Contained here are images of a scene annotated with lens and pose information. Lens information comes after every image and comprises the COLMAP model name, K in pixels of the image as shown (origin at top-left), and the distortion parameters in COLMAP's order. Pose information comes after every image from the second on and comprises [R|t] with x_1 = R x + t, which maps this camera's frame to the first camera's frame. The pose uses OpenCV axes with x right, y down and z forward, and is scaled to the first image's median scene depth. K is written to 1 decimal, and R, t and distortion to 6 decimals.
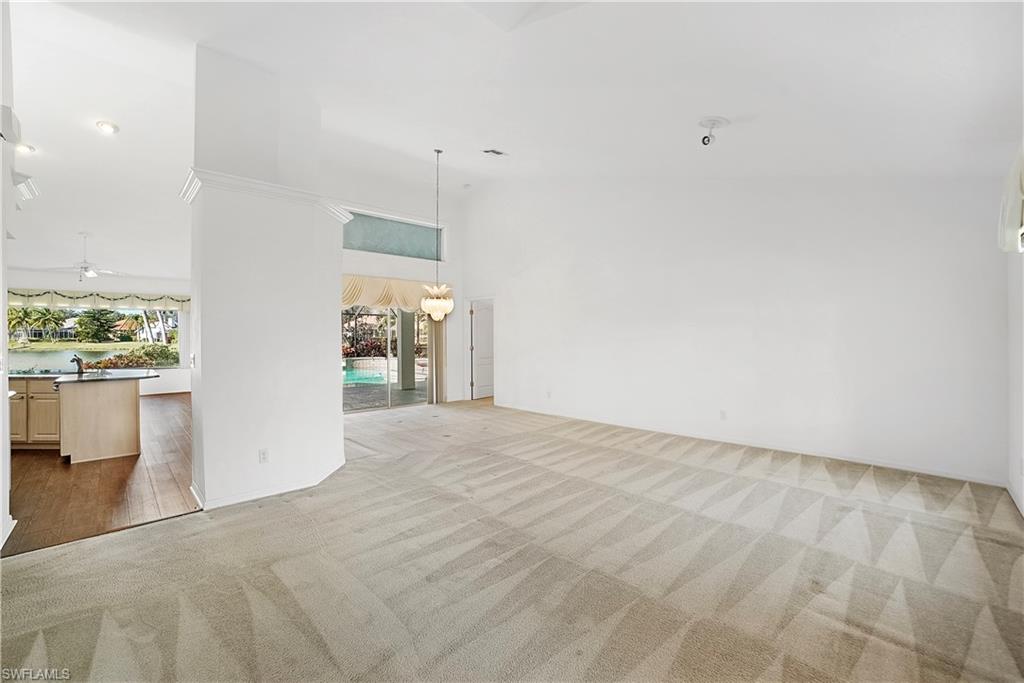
lens RADIAL K [[427.8, 0, 505.4], [0, 427.8, 335.6], [0, 0, 1]] dist [-0.086368, 0.031933]
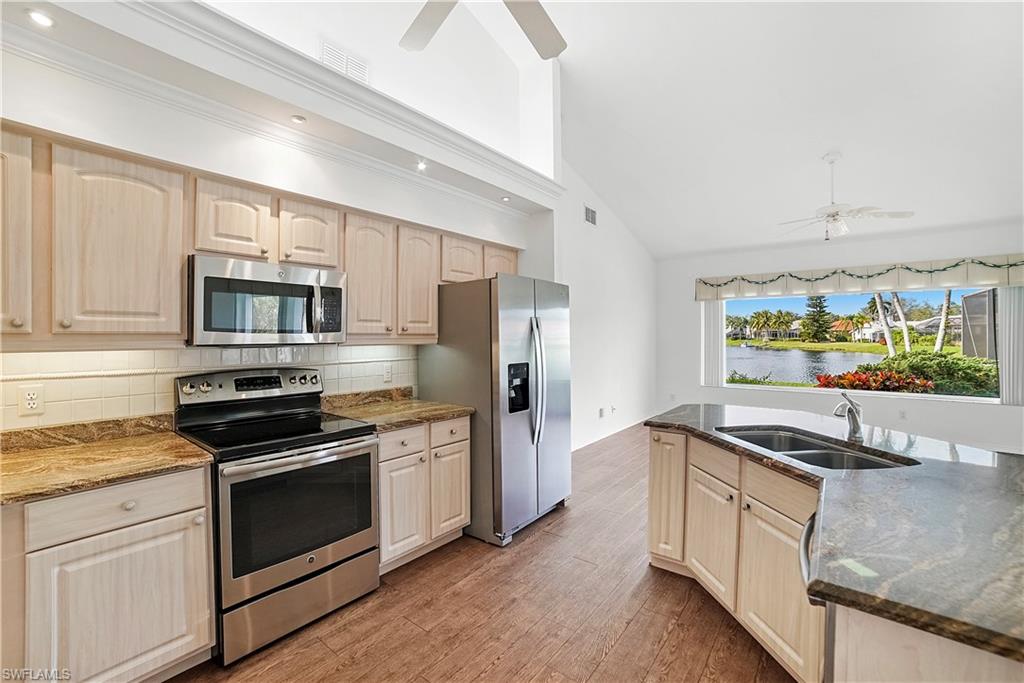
lens RADIAL K [[427.8, 0, 505.4], [0, 427.8, 335.6], [0, 0, 1]] dist [-0.086368, 0.031933]
pose [[0.134428, 0.003054, -0.990919, -0.070877], [-0.004551, 0.999987, 0.002464, -0.000036], [0.990913, 0.004178, 0.134440, 0.062011]]
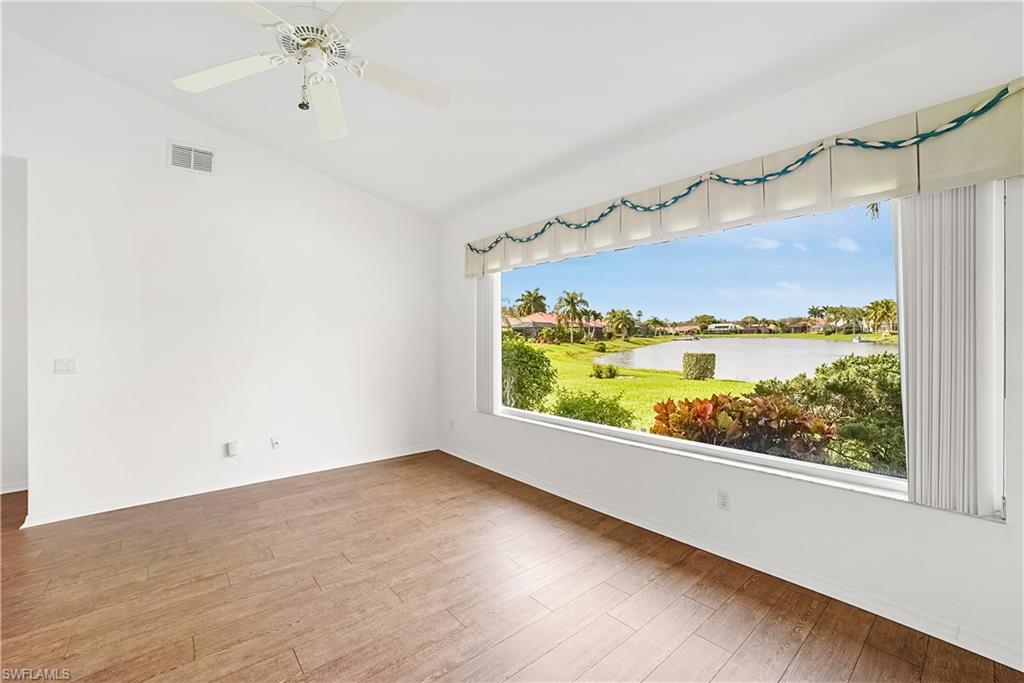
lens RADIAL K [[427.8, 0, 505.4], [0, 427.8, 335.6], [0, 0, 1]] dist [-0.086368, 0.031933]
pose [[-0.074017, 0.007021, -0.997232, -0.105949], [0.010662, 0.999924, 0.006249, 0.000288], [0.997200, -0.010170, -0.074086, 0.147927]]
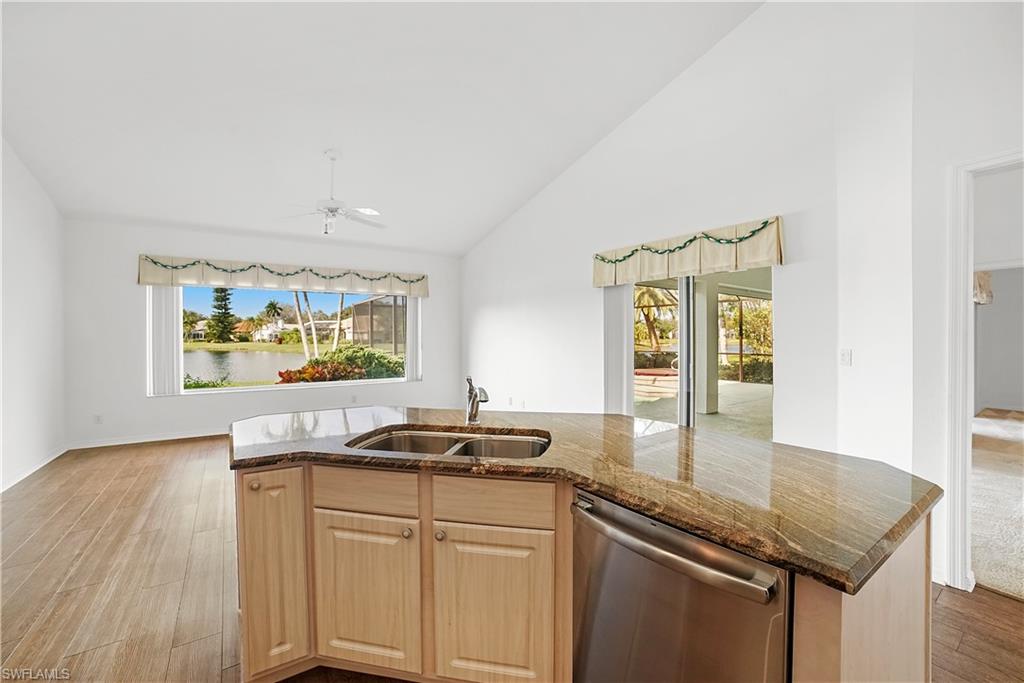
lens RADIAL K [[427.8, 0, 505.4], [0, 427.8, 335.6], [0, 0, 1]] dist [-0.086368, 0.031933]
pose [[0.983667, 0.000632, -0.179998, -0.091010], [-0.001363, 0.999991, -0.003939, 0.001301], [0.179994, 0.004120, 0.983659, 0.060836]]
